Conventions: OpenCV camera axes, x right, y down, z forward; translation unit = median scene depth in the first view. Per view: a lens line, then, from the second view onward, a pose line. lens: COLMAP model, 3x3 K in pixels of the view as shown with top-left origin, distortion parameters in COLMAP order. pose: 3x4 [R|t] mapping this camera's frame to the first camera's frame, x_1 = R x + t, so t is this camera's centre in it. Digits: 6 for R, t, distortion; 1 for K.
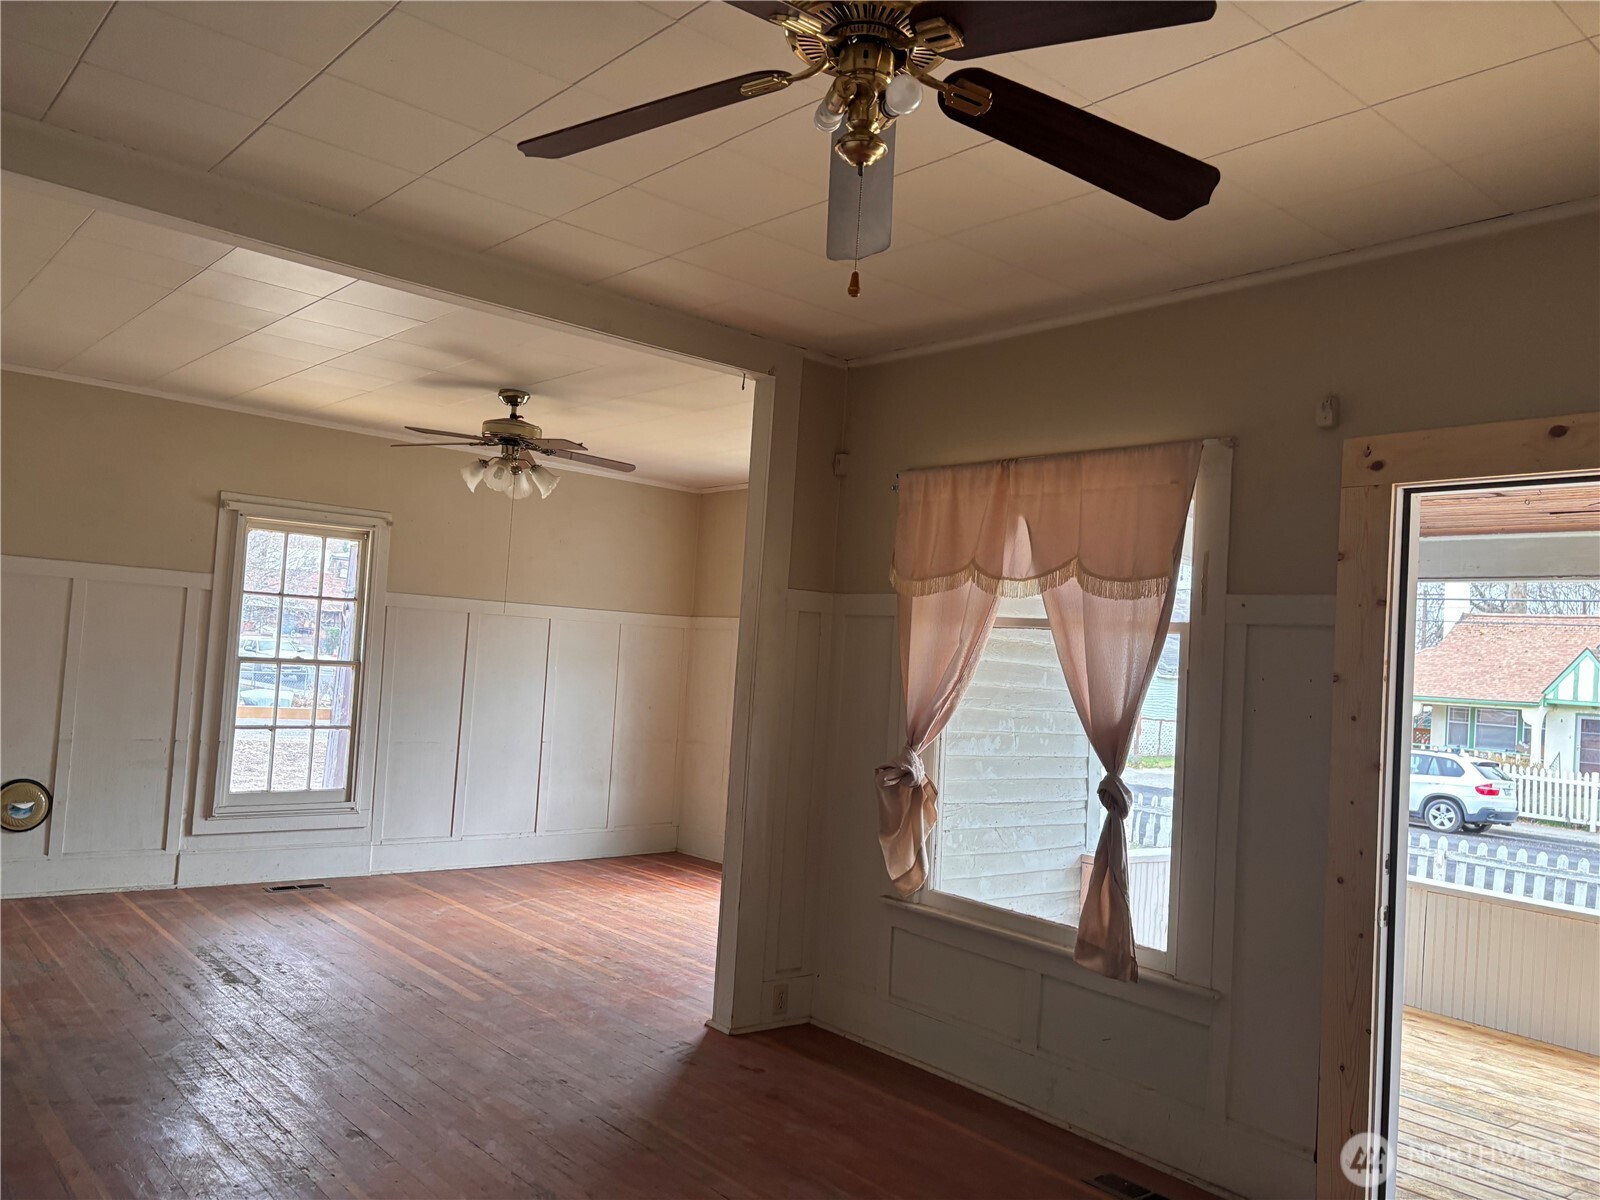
lens RADIAL K [[1198.4, 0, 800.0], [0, 1198.4, 600.0], [0, 0, 1]] dist [0.060831, -0.060433]
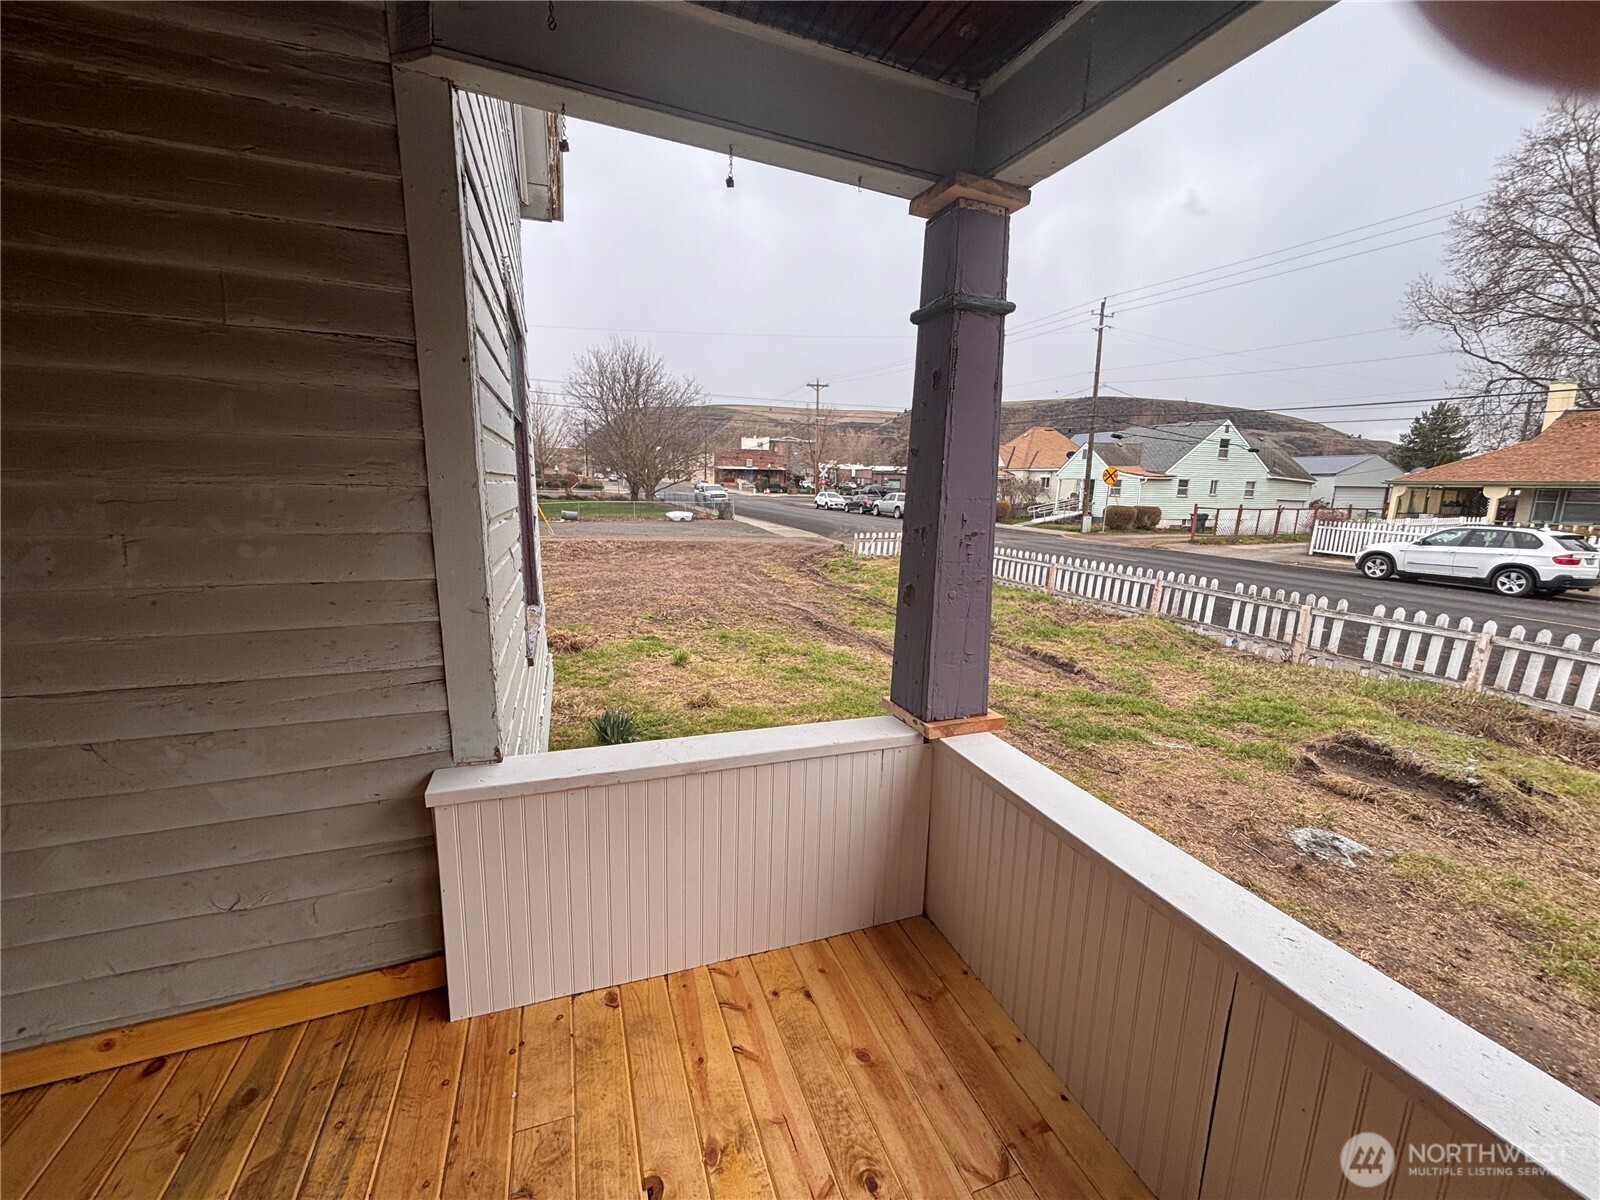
lens RADIAL K [[644.7, 0, 803.6], [0, 644.7, 592.9], [0, 0, 1]] dist [-0.001586, -0.000372]
pose [[0.935127, 0.010840, -0.354147, 0.497870], [0.063441, 0.978256, 0.197459, 0.100654], [0.348587, -0.207117, 0.914106, 0.872944]]
